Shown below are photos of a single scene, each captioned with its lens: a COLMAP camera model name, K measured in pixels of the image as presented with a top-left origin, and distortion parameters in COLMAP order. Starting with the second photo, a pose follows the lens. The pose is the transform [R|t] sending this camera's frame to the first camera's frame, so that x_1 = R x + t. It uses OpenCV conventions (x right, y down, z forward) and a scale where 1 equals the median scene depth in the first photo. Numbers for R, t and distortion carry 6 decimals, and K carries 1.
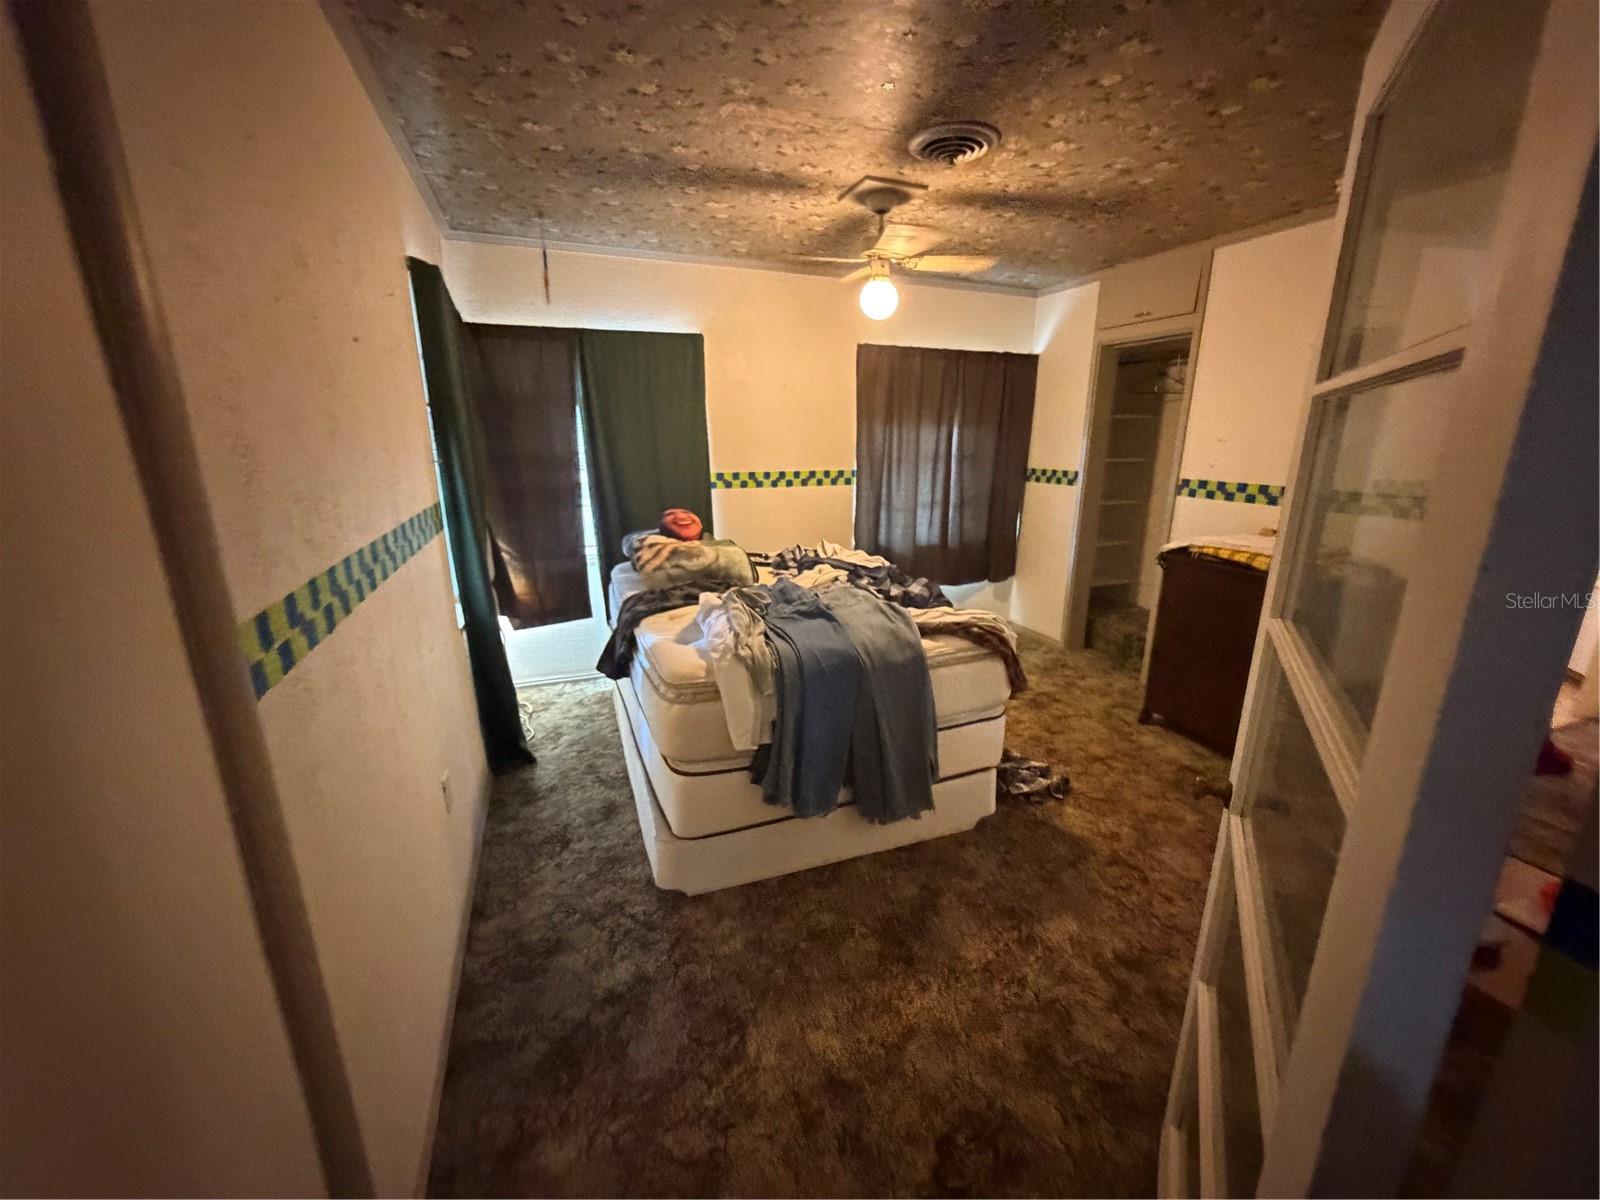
lens RADIAL K [[641.3, 0, 800.2], [0, 641.3, 599.9], [0, 0, 1]] dist [-0.000030, 0.000086]
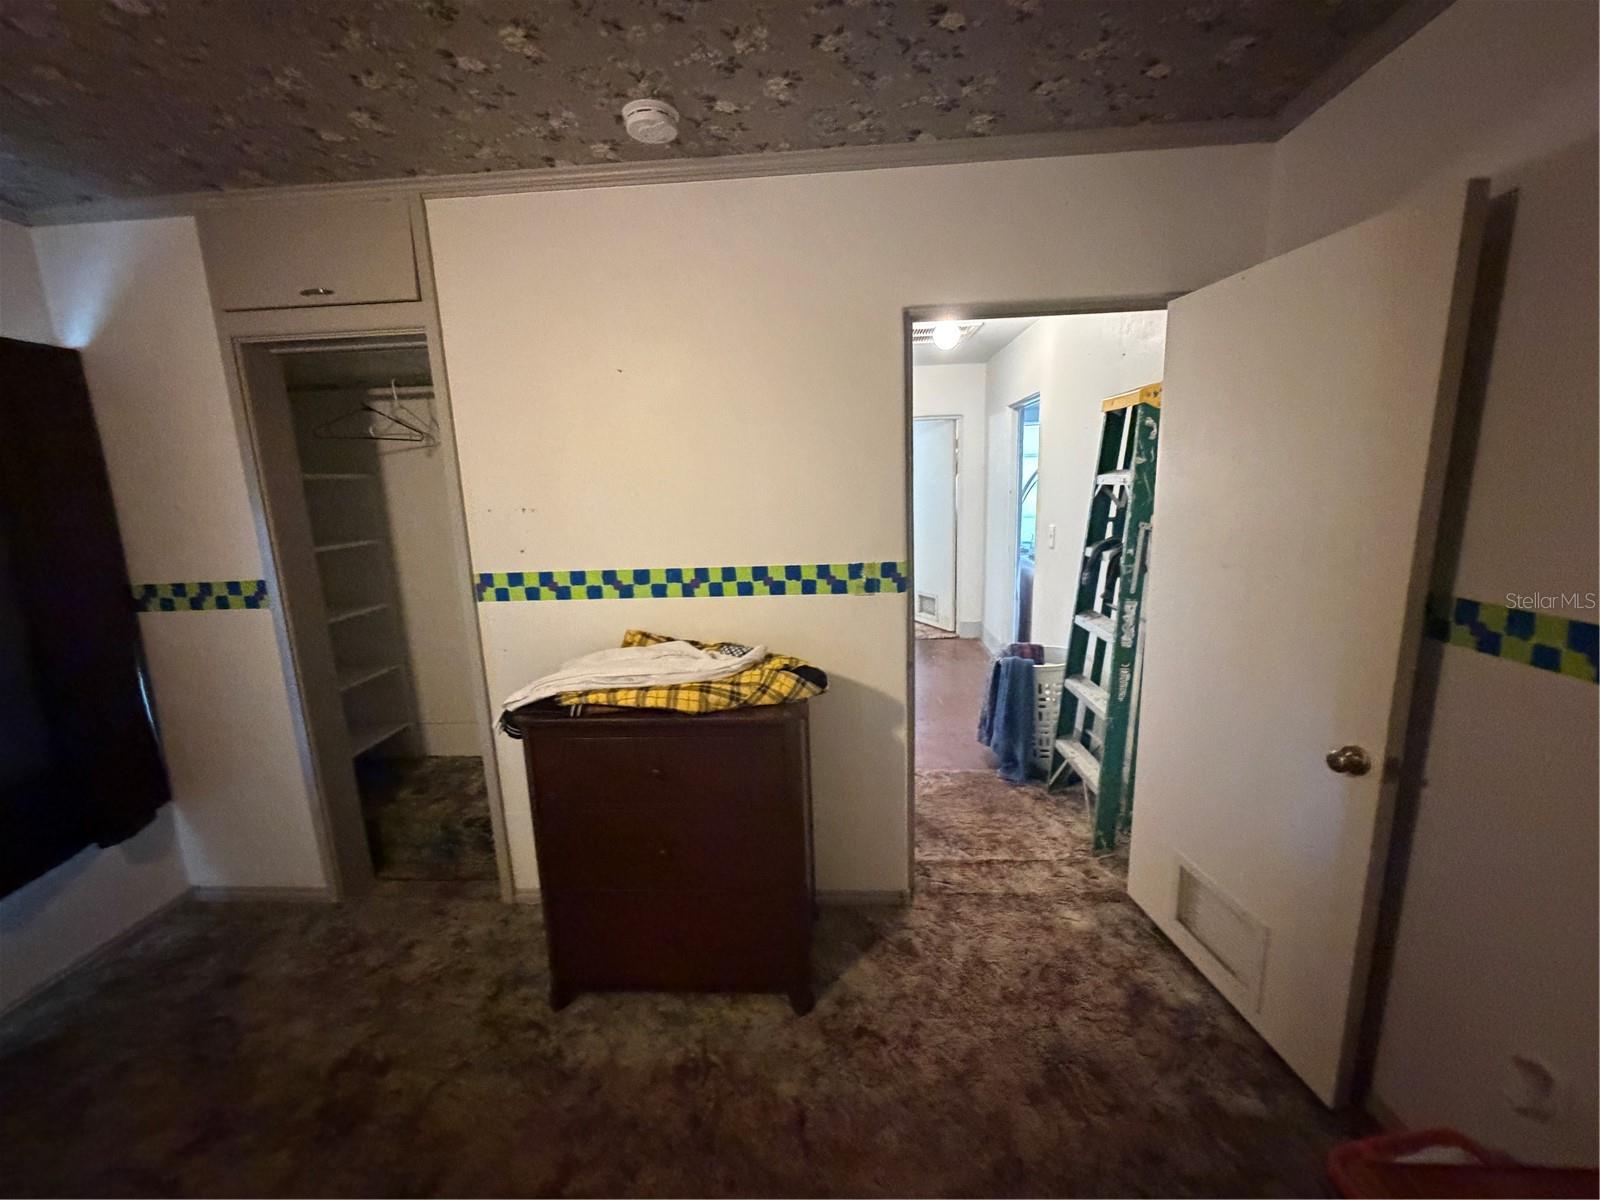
lens RADIAL K [[641.3, 0, 796.4], [0, 641.3, 600.2], [0, 0, 1]] dist [-0.000030, 0.000086]
pose [[0.416399, -0.189828, 0.889144, 0.155259], [0.266130, 0.960574, 0.080445, -0.117766], [-0.869360, 0.203131, 0.450502, 0.413256]]
